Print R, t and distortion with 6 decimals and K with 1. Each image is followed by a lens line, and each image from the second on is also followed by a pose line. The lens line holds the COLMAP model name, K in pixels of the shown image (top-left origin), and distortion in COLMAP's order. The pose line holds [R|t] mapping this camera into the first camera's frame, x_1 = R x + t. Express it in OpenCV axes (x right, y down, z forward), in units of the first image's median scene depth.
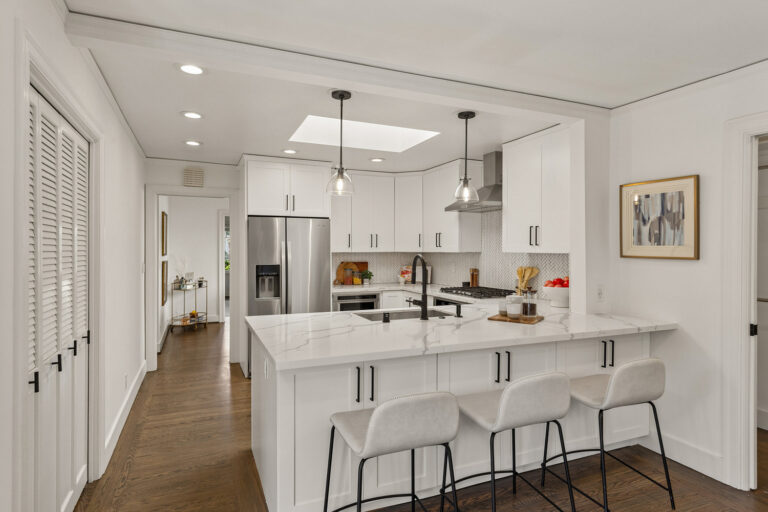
lens RADIAL K [[433.1, 0, 381.0], [0, 433.1, 251.4], [0, 0, 1]] dist [0.003549, 0.000476]
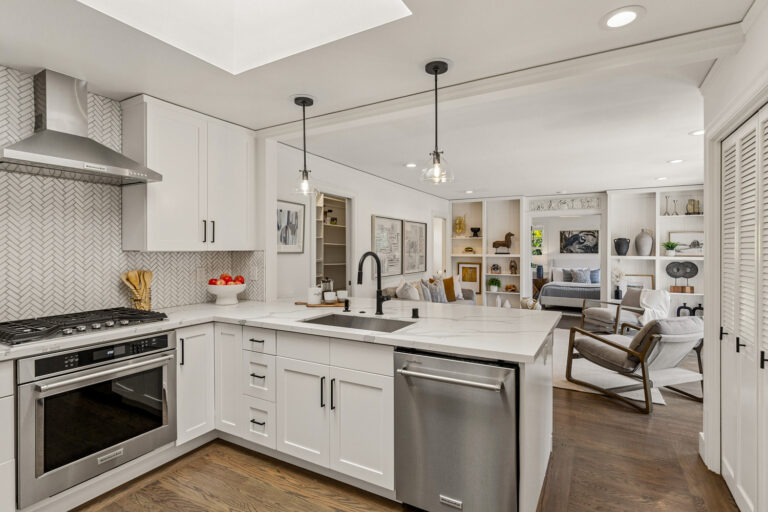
lens RADIAL K [[400.1, 0, 375.7], [0, 400.1, 253.5], [0, 0, 1]] dist [-0.002979, -0.000688]
pose [[-0.603066, -0.005953, 0.797669, -0.659345], [0.007556, 0.999885, 0.013175, 0.000830], [-0.797655, 0.013973, -0.602951, 1.593001]]
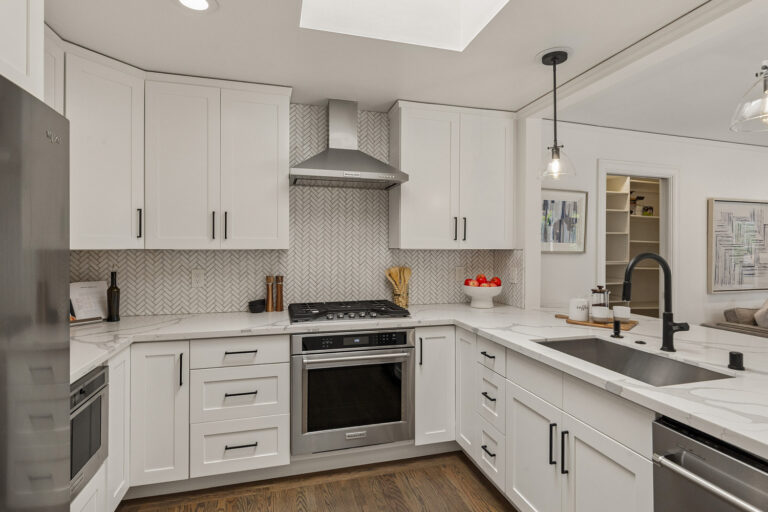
lens RADIAL K [[400.1, 0, 375.9], [0, 400.1, 248.4], [0, 0, 1]] dist [-0.002979, -0.000688]
pose [[0.133145, -0.001041, 0.991096, -0.567973], [0.001297, 0.999999, 0.000876, 0.001314], [-0.991096, 0.001169, 0.133146, 1.371425]]
